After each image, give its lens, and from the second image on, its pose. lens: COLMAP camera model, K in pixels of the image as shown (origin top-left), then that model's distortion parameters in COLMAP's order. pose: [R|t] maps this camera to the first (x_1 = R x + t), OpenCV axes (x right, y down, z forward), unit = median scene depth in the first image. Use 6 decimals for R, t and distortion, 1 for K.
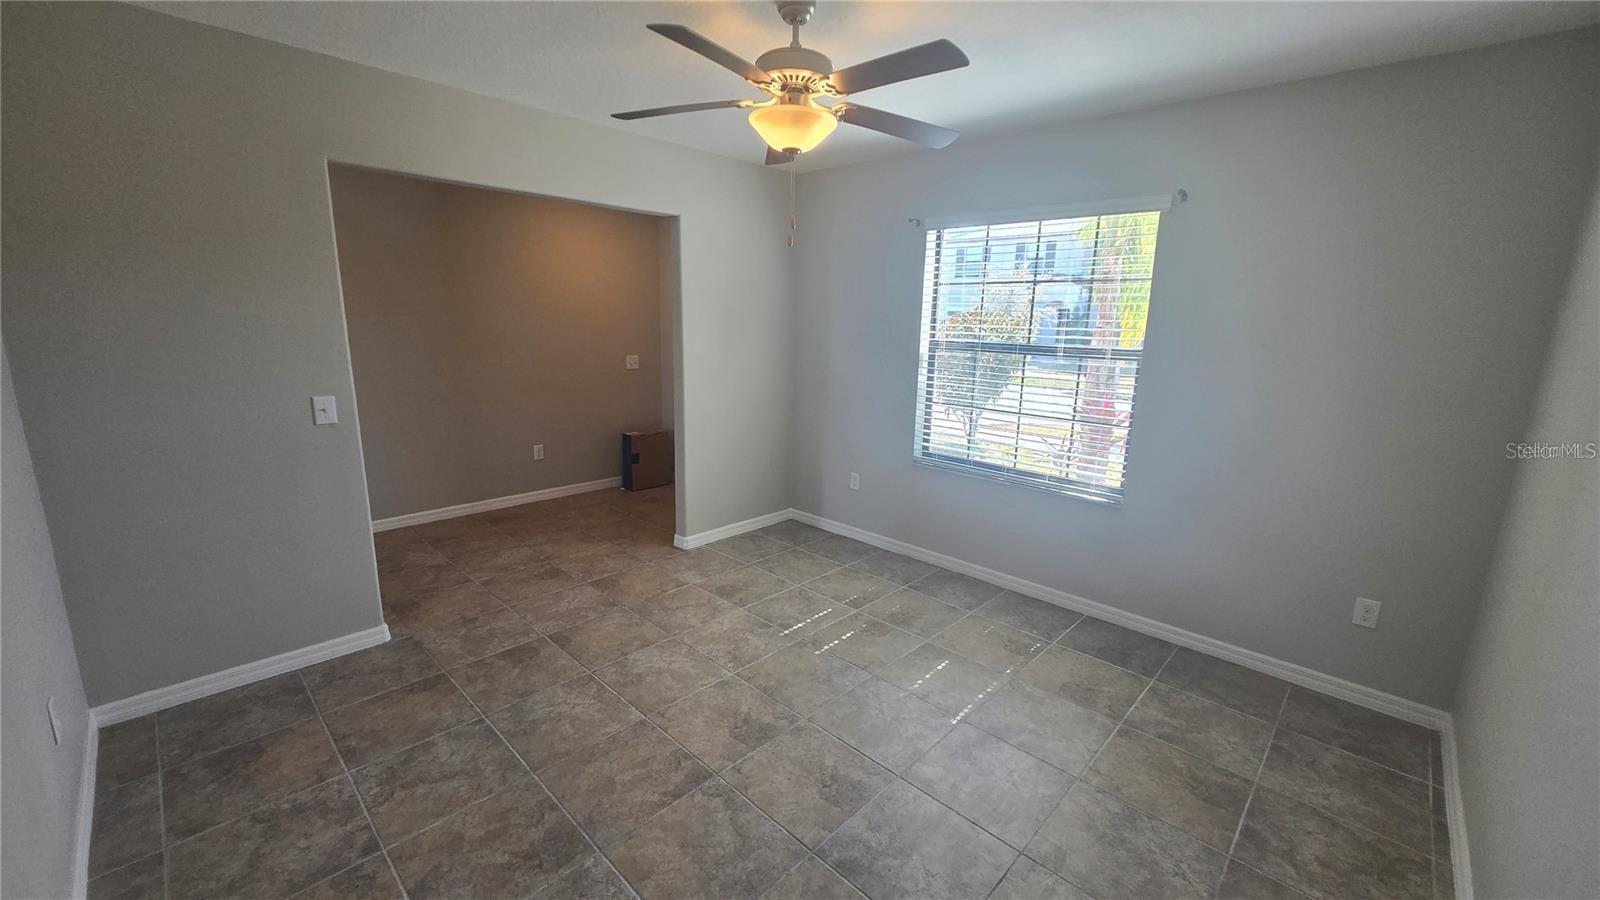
lens RADIAL K [[627.6, 0, 801.4], [0, 627.6, 450.6], [0, 0, 1]] dist [0.004906, -0.000952]
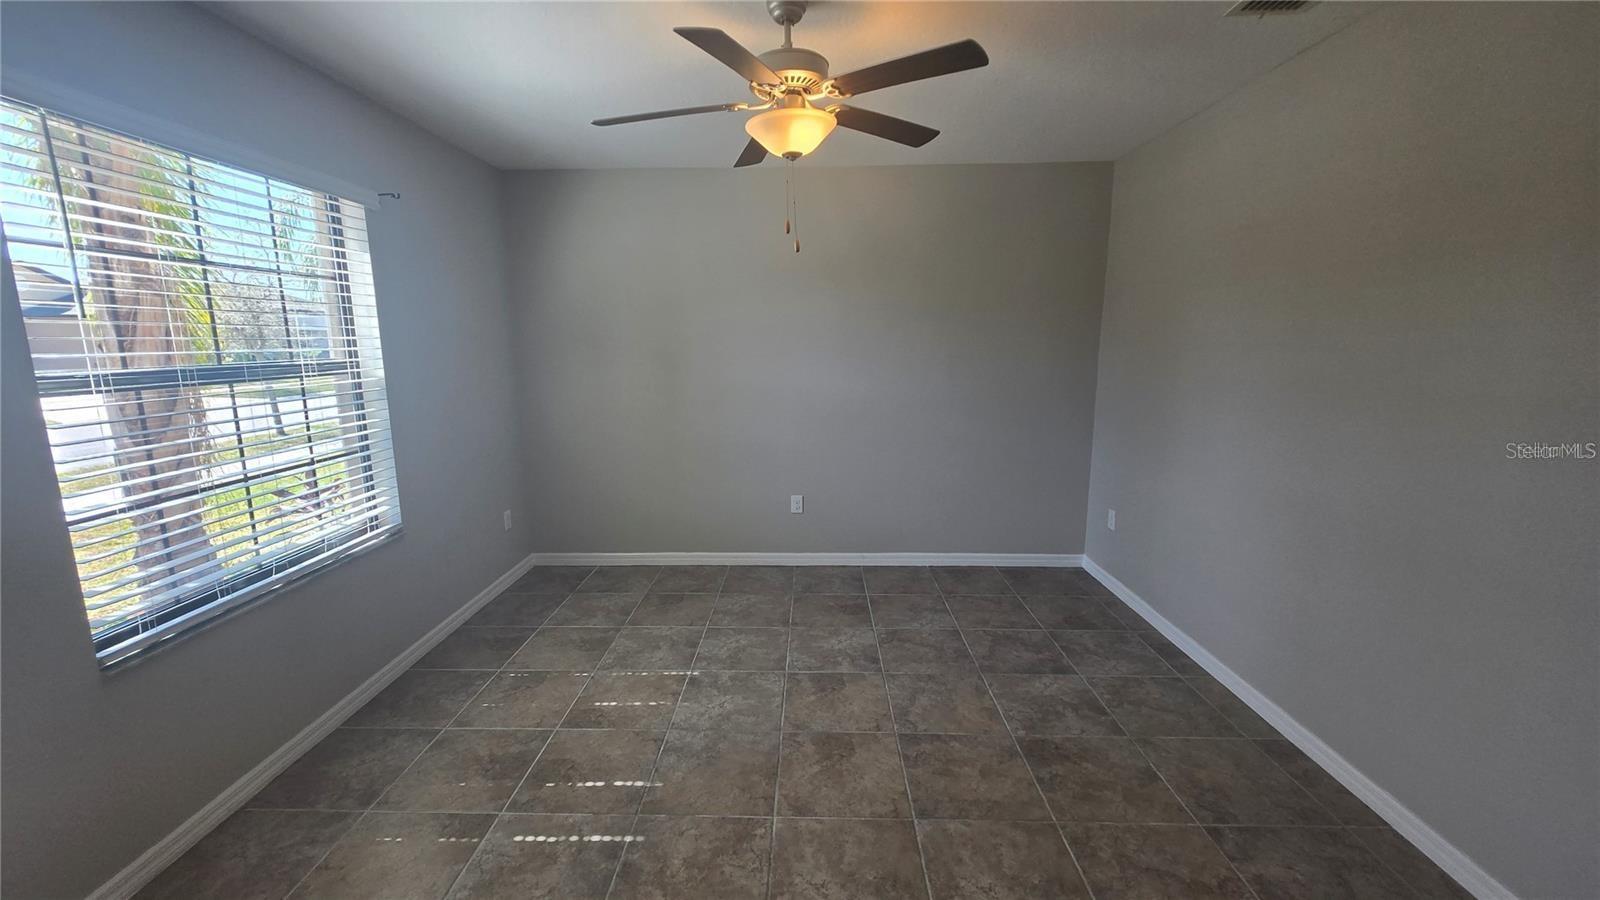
lens RADIAL K [[627.6, 0, 788.8], [0, 627.6, 438.4], [0, 0, 1]] dist [0.004906, -0.000952]
pose [[-0.660086, -0.139267, 0.738167, -0.671764], [0.151208, 0.937917, 0.312166, -0.312695], [-0.735814, 0.317674, -0.598048, 1.448408]]
